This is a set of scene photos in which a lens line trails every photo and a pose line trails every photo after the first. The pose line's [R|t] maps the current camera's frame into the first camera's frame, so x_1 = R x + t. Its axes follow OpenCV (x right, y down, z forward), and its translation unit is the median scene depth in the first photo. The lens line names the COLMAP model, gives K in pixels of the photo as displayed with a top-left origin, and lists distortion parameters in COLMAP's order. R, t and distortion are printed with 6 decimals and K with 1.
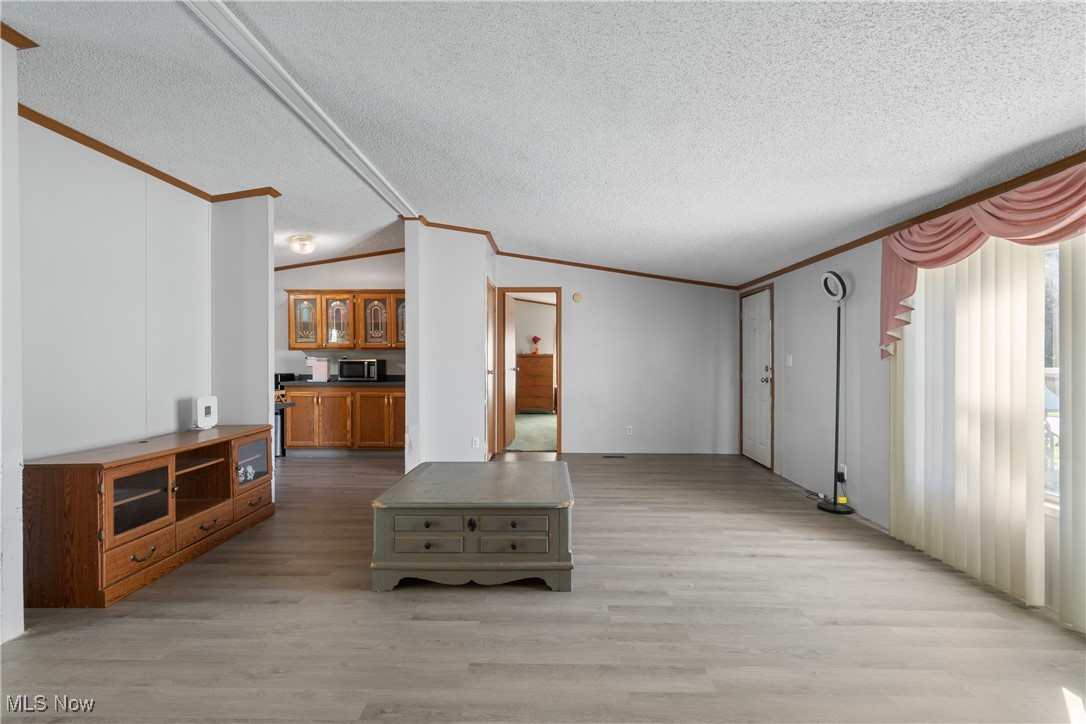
lens RADIAL K [[484.9, 0, 540.5], [0, 484.9, 362.3], [0, 0, 1]] dist [0.000840, -0.000310]
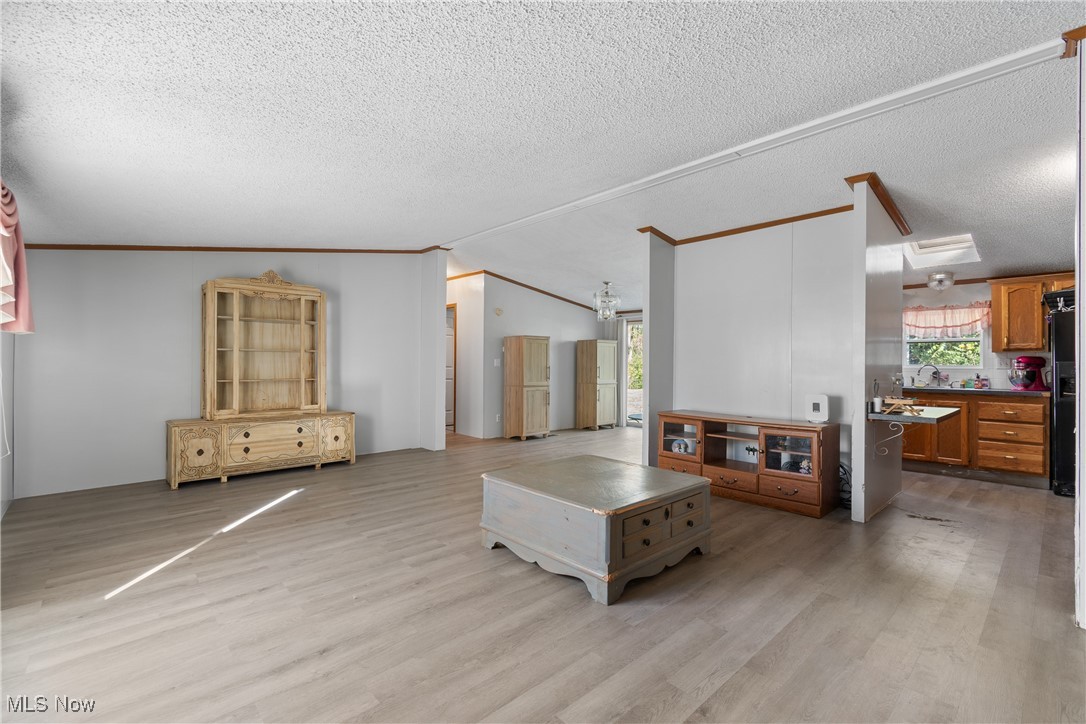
lens RADIAL K [[484.9, 0, 542.1], [0, 484.9, 360.9], [0, 0, 1]] dist [0.000840, -0.000310]
pose [[-0.724694, -0.006410, -0.689041, 0.687105], [-0.010883, 0.999938, 0.002144, -0.004375], [0.688985, 0.009052, -0.724719, 1.696747]]
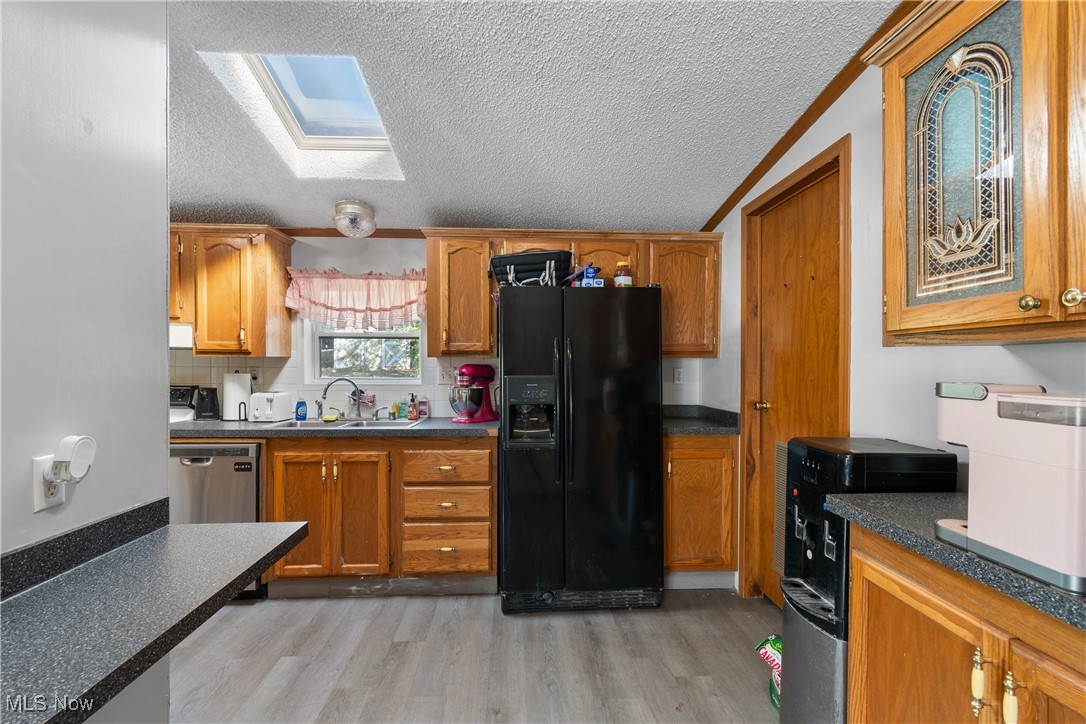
lens RADIAL K [[484.9, 0, 539.3], [0, 484.9, 363.6], [0, 0, 1]] dist [0.000840, -0.000310]
pose [[0.068249, -0.004761, -0.997657, -0.688682], [-0.011514, 0.999918, -0.005559, -0.032547], [0.997602, 0.011866, 0.068189, 1.706229]]
